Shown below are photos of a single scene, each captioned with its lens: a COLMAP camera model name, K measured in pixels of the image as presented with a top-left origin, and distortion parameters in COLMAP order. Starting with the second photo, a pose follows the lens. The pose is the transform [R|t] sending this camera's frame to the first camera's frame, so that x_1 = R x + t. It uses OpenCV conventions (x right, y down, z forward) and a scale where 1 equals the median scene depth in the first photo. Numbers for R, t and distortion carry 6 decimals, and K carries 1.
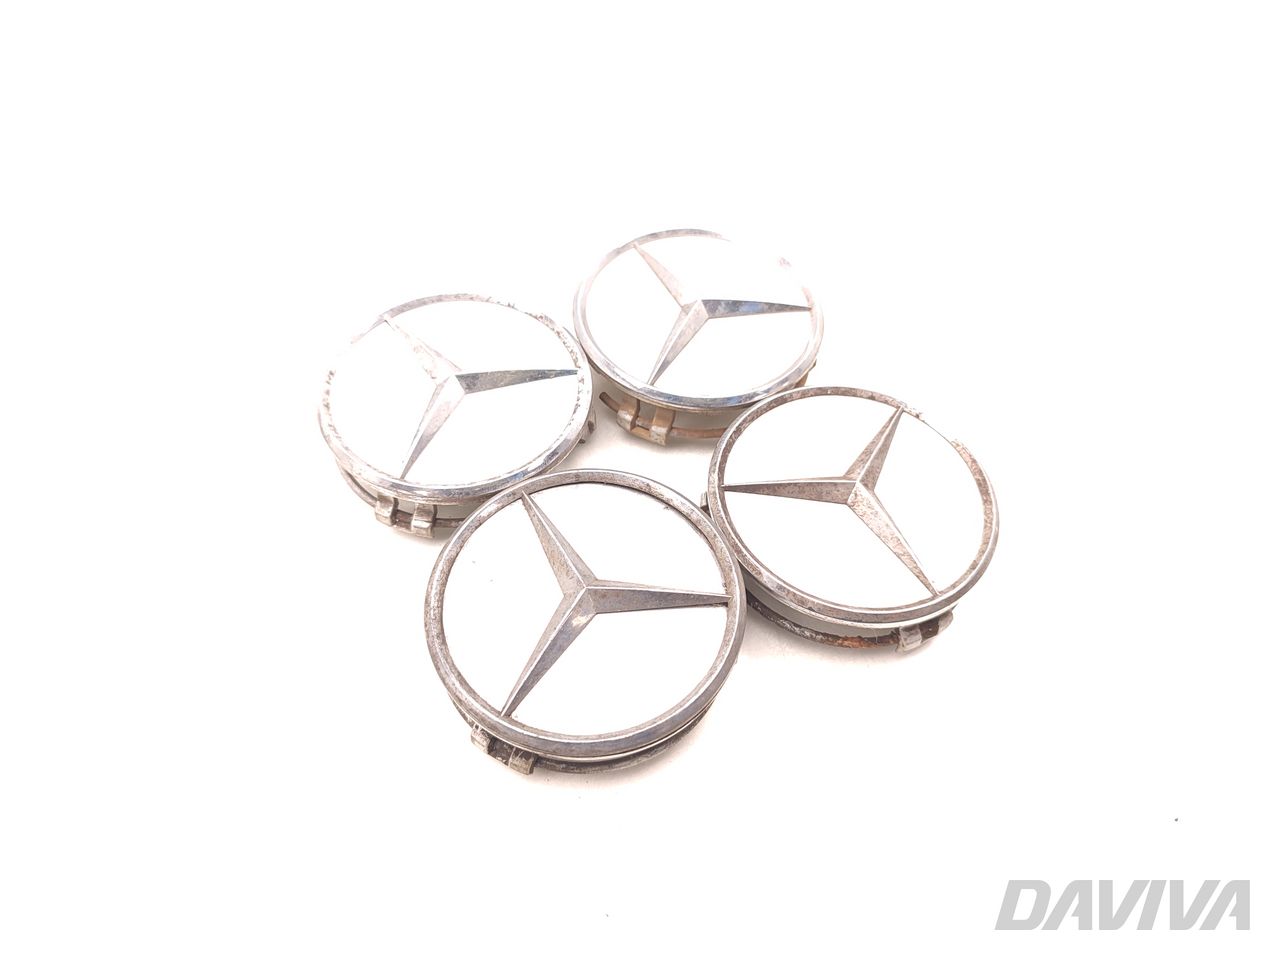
lens RADIAL K [[897.3, 0, 658.9], [0, 897.3, 481.4], [0, 0, 1]] dist [0.000902, 0.000093]
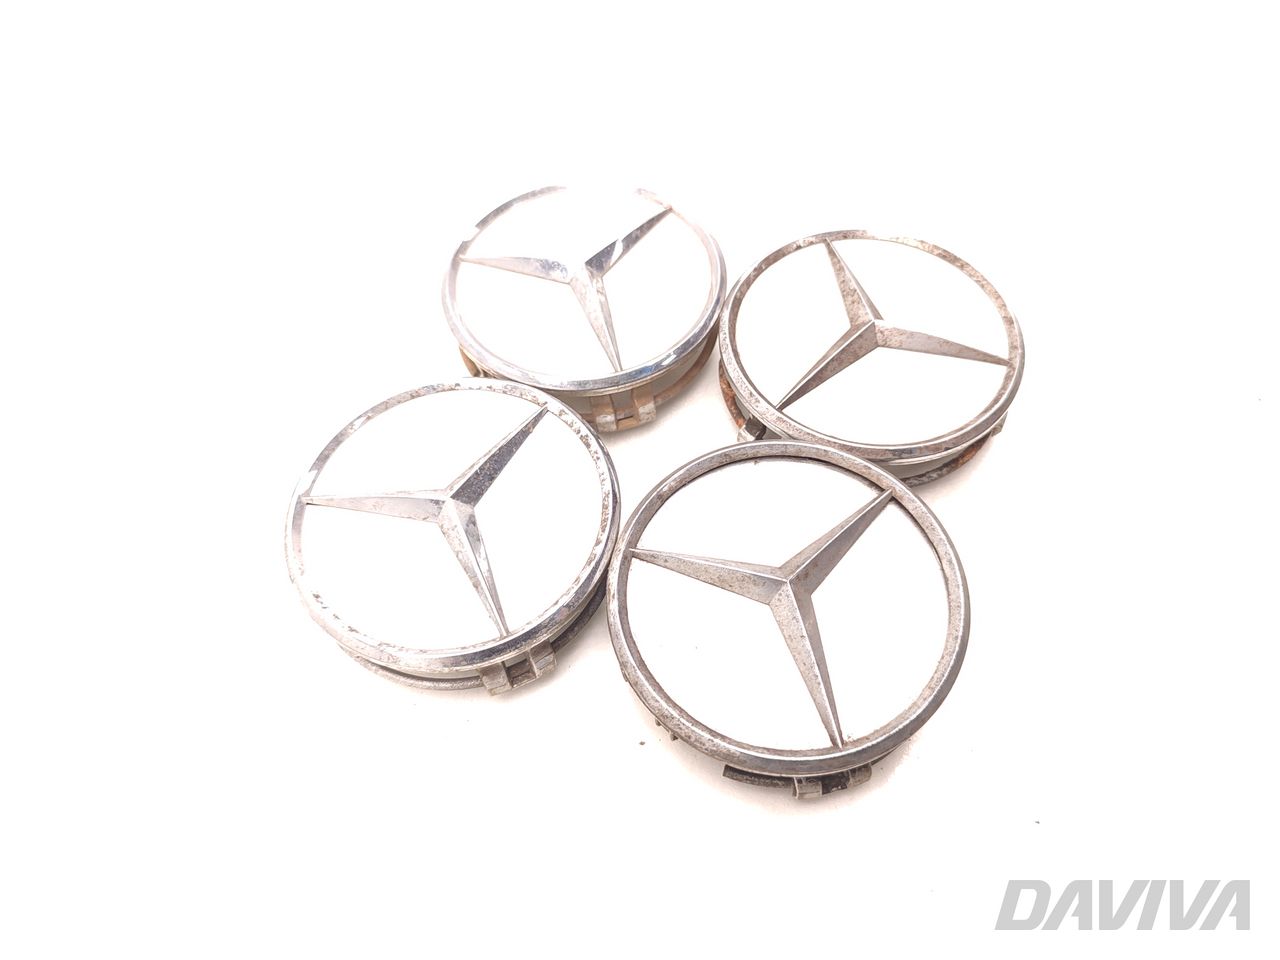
lens RADIAL K [[895.3, 0, 640.0], [0, 895.3, 480.0], [0, 0, 1]] dist [-0.059508, -0.000598]
pose [[0.734021, -0.616878, 0.284034, -0.331452], [0.593621, 0.785953, 0.172891, -0.175026], [-0.329890, 0.041703, 0.943098, 0.185394]]
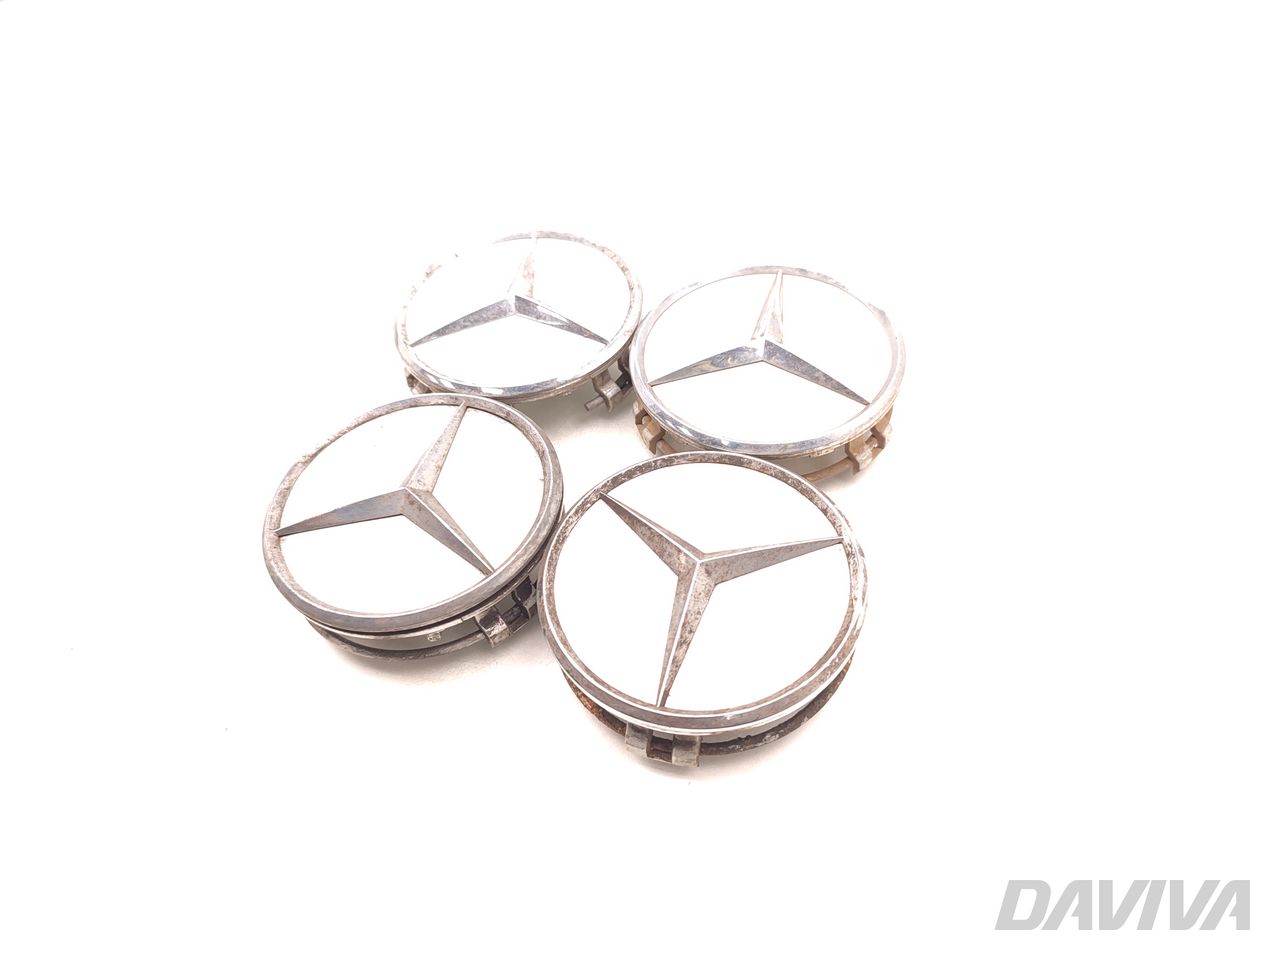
lens RADIAL K [[897.3, 0, 658.9], [0, 897.3, 481.4], [0, 0, 1]] dist [0.000902, 0.000093]
pose [[0.702365, 0.489809, -0.516498, 0.595754], [-0.513073, 0.851316, 0.109618, -0.140238], [0.493395, 0.188009, 0.849243, 0.208406]]
